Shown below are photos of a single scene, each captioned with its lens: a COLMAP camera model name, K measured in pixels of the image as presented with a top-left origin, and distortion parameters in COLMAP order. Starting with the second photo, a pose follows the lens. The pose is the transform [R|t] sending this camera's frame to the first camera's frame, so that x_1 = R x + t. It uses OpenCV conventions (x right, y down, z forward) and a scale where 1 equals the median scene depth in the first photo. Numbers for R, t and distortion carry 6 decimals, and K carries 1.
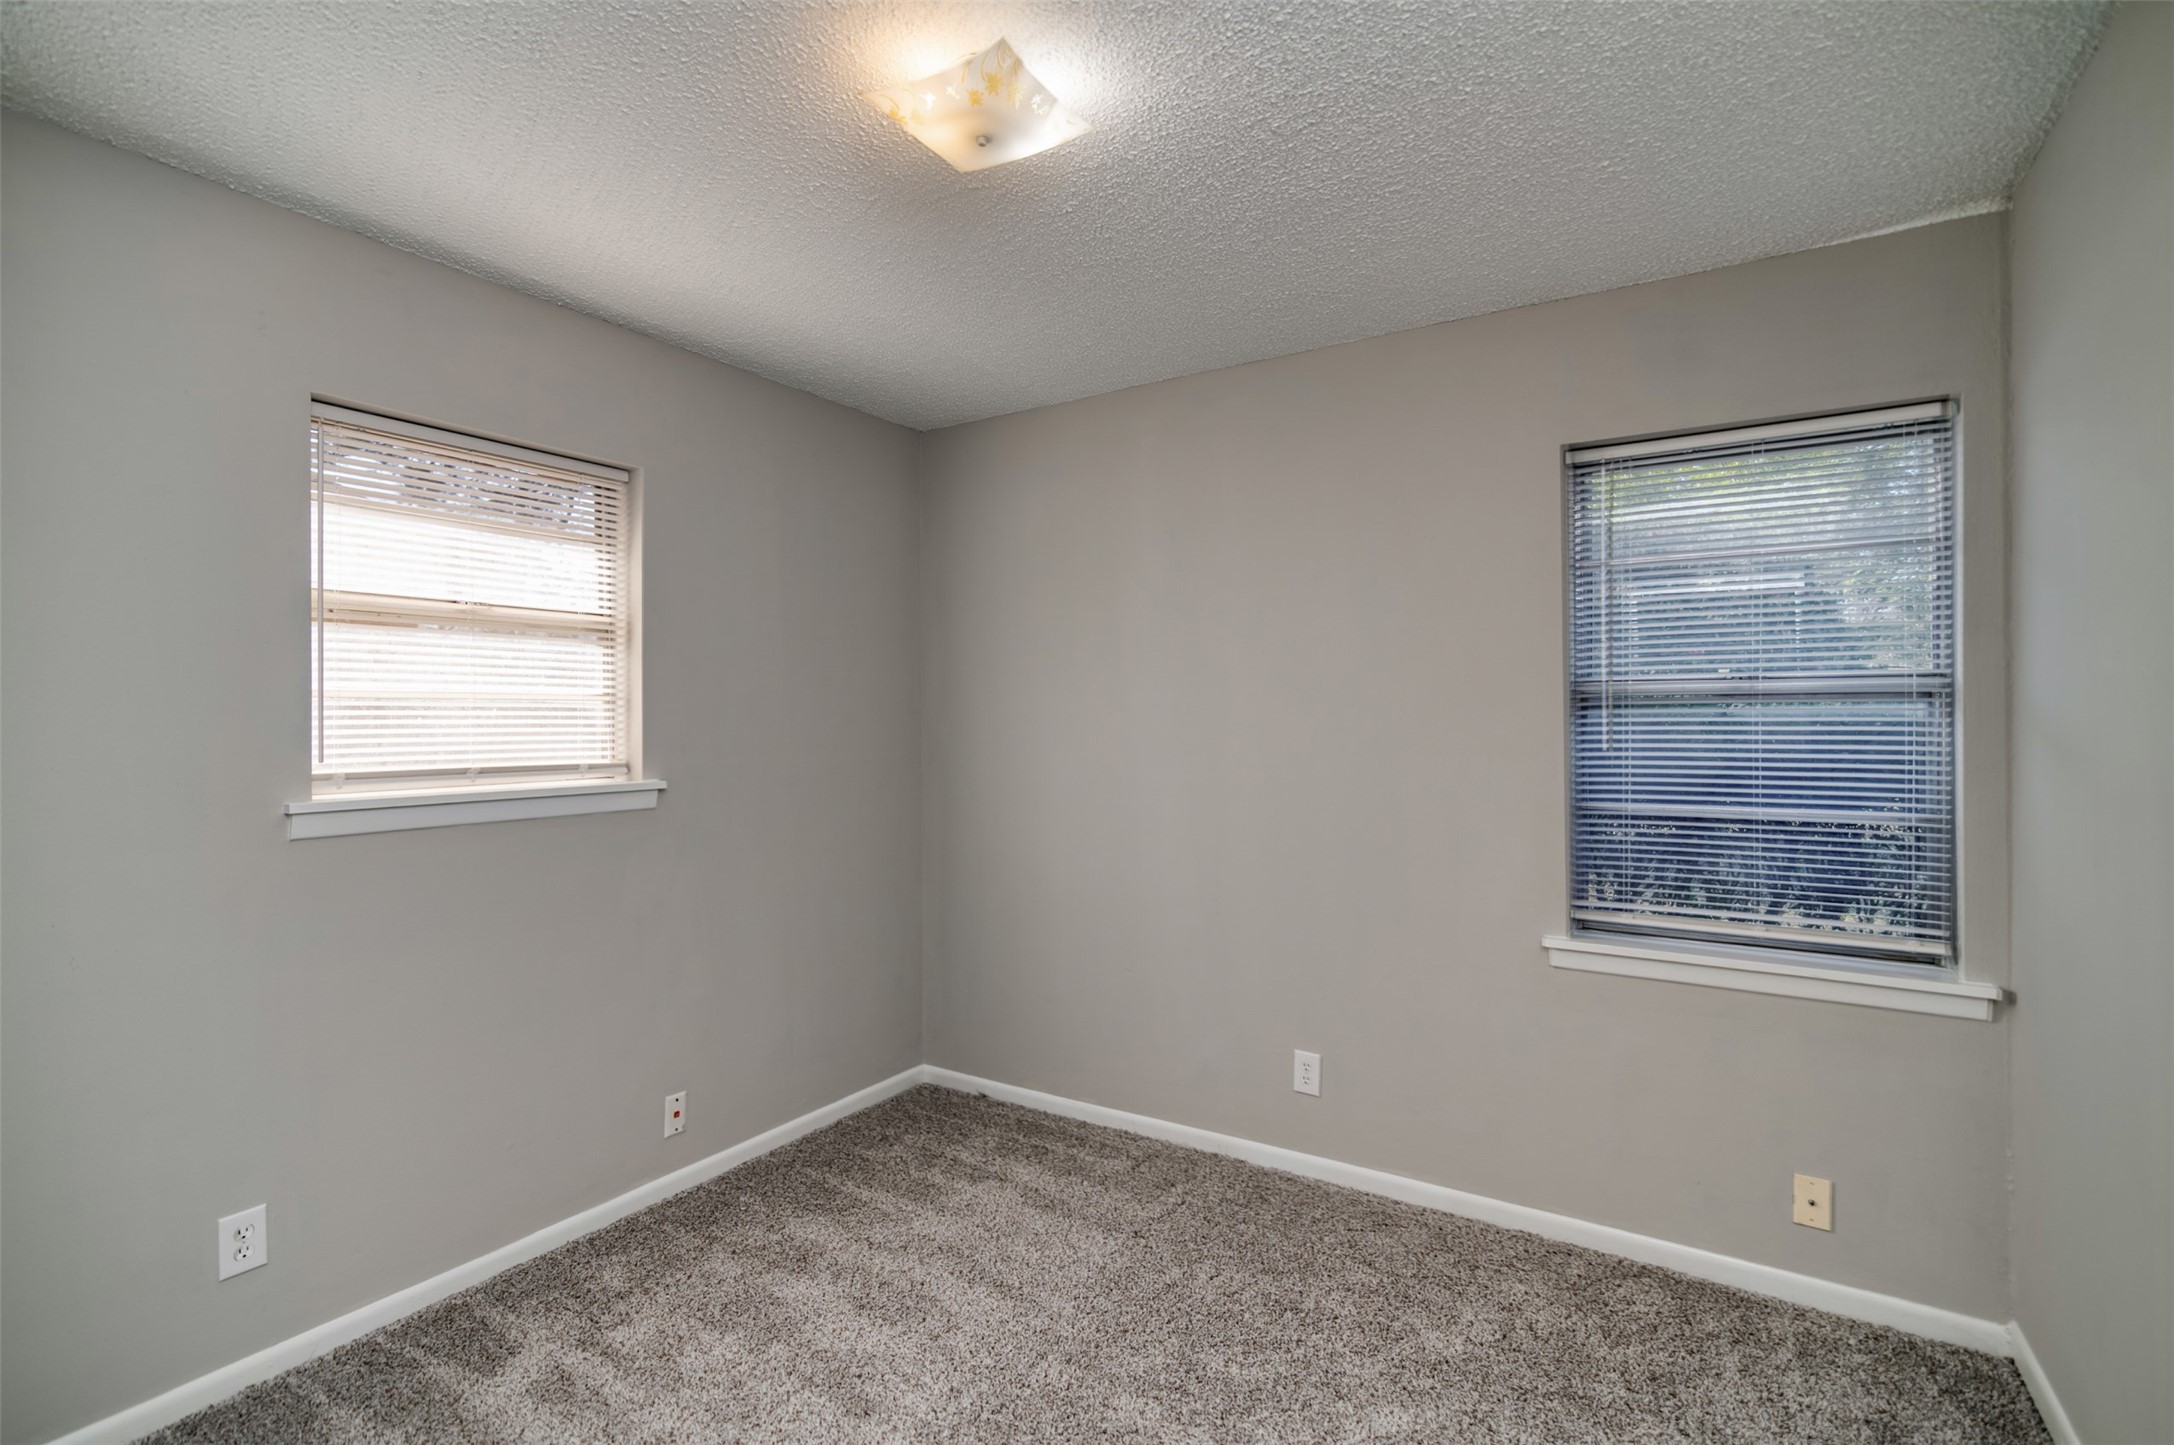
lens RADIAL K [[995.5, 0, 1081.8], [0, 995.5, 719.0], [0, 0, 1]] dist [-0.014641, 0.001073]
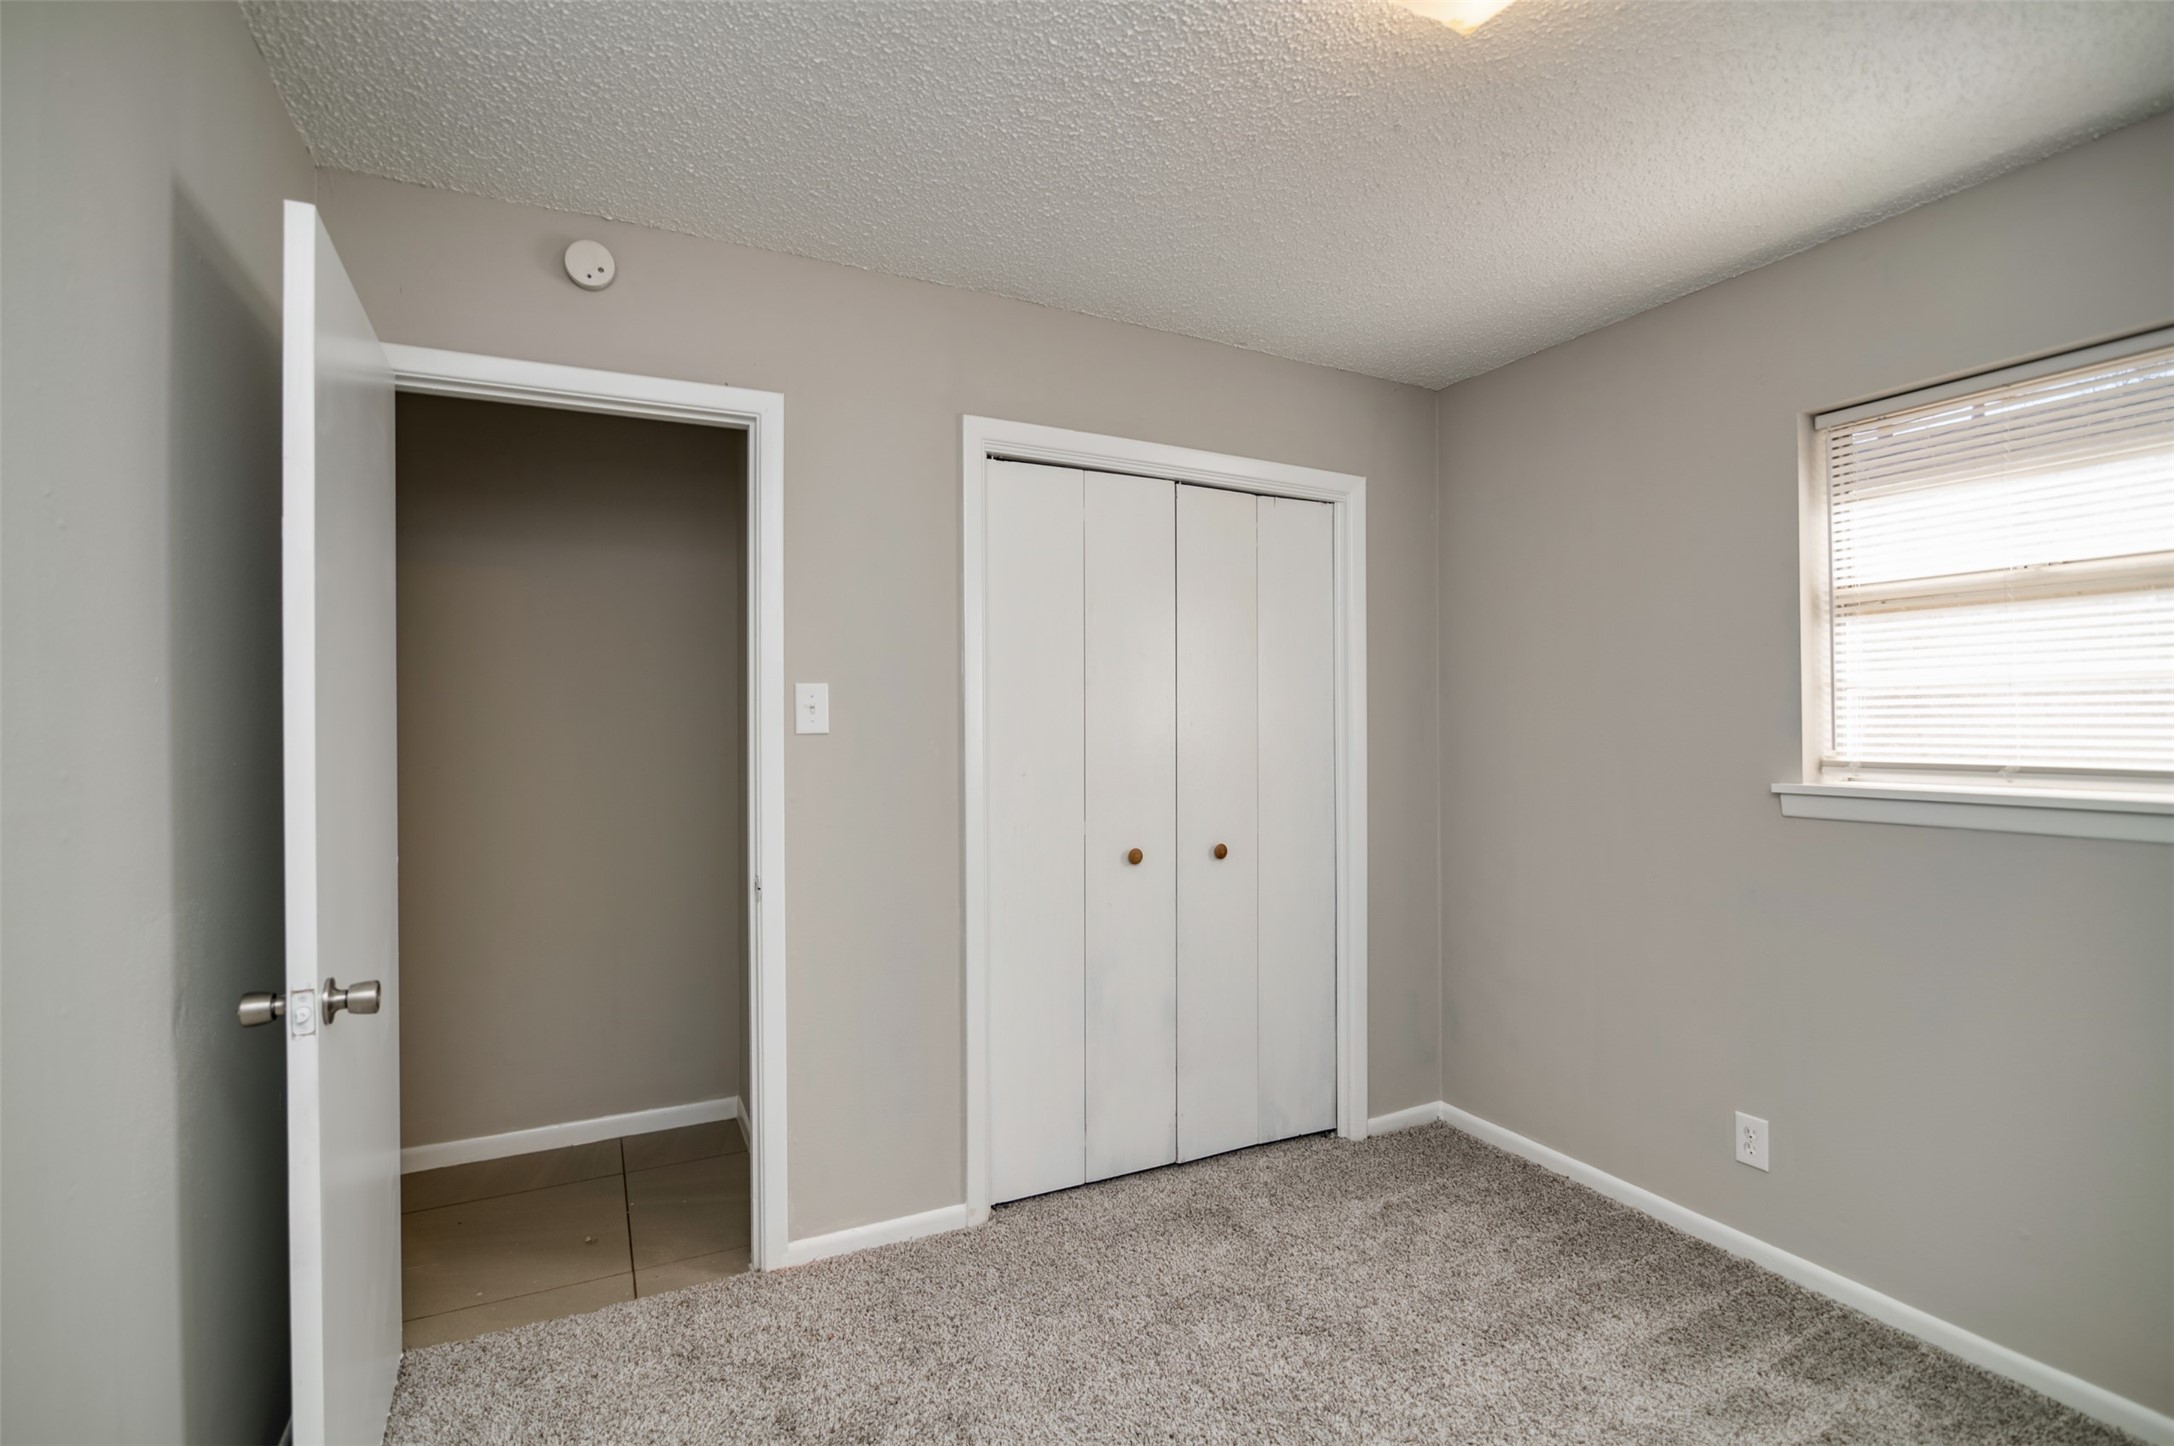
lens RADIAL K [[995.5, 0, 1081.8], [0, 995.5, 719.5], [0, 0, 1]] dist [-0.014641, 0.001073]
pose [[-0.508178, 0.010691, -0.861186, 0.580872], [0.015093, 0.999880, 0.003507, -0.005043], [0.861120, -0.011216, -0.508278, 0.865831]]
